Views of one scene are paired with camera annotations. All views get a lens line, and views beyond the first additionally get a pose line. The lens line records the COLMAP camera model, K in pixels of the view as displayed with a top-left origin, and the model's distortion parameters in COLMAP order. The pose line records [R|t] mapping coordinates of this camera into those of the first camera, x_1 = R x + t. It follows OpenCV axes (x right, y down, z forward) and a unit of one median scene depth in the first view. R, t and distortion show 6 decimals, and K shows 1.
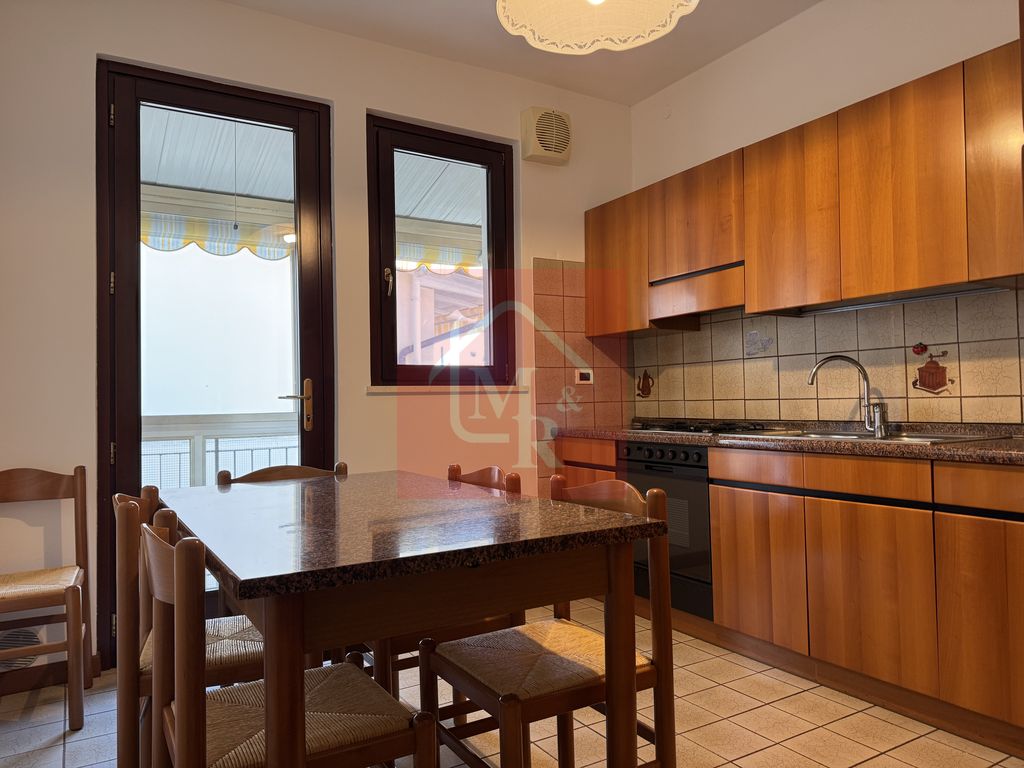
lens RADIAL K [[722.5, 0, 512.0], [0, 722.5, 384.0], [0, 0, 1]] dist [0.088748, -0.096211]
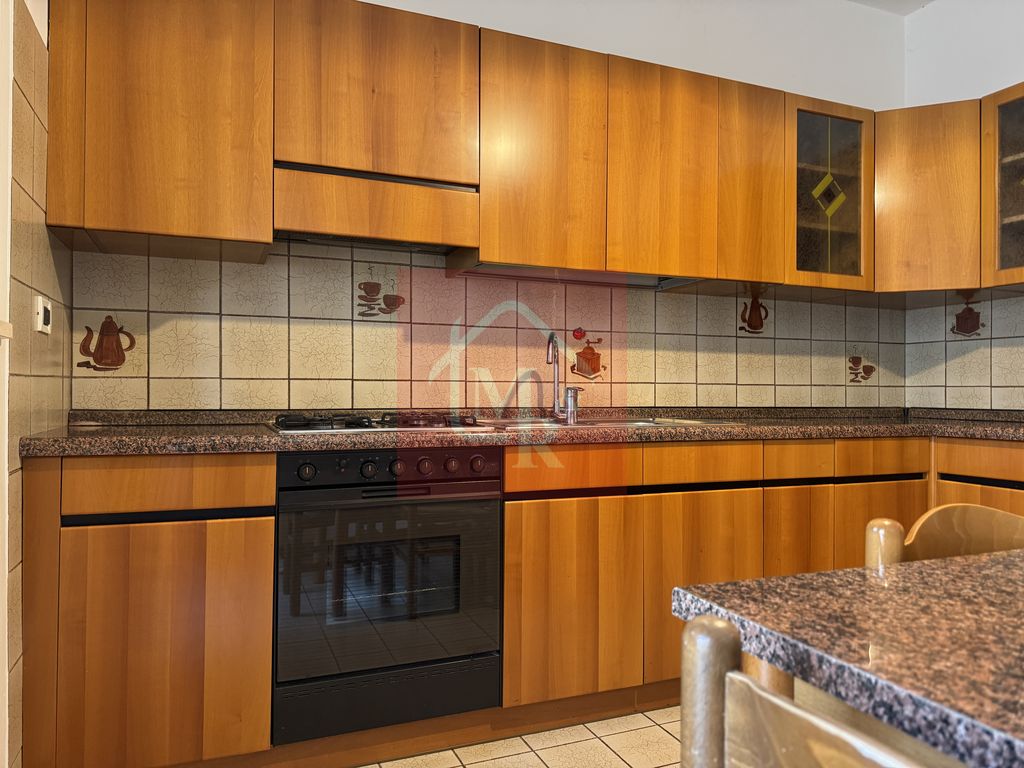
lens RADIAL K [[722.5, 0, 512.0], [0, 722.5, 384.0], [0, 0, 1]] dist [0.088748, -0.096211]
pose [[0.142263, 0.026373, 0.989477, -0.355972], [-0.032468, 0.999231, -0.021964, 0.037759], [-0.989296, -0.029002, 0.143010, 0.804328]]
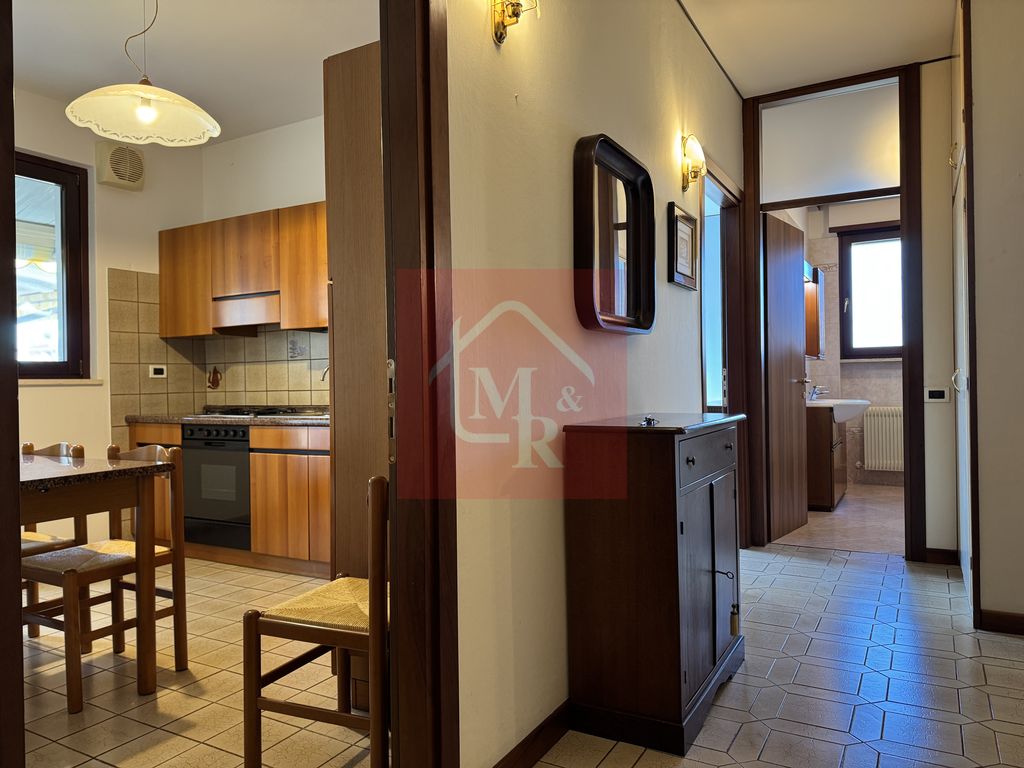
lens RADIAL K [[740.5, 0, 527.6], [0, 740.5, 381.1], [0, 0, 1]] dist [0.004726, -0.002346]
pose [[0.866978, 0.002493, 0.498341, 0.024452], [-0.009049, 0.999901, 0.010742, -0.015747], [-0.498265, -0.013823, 0.866915, -0.421888]]
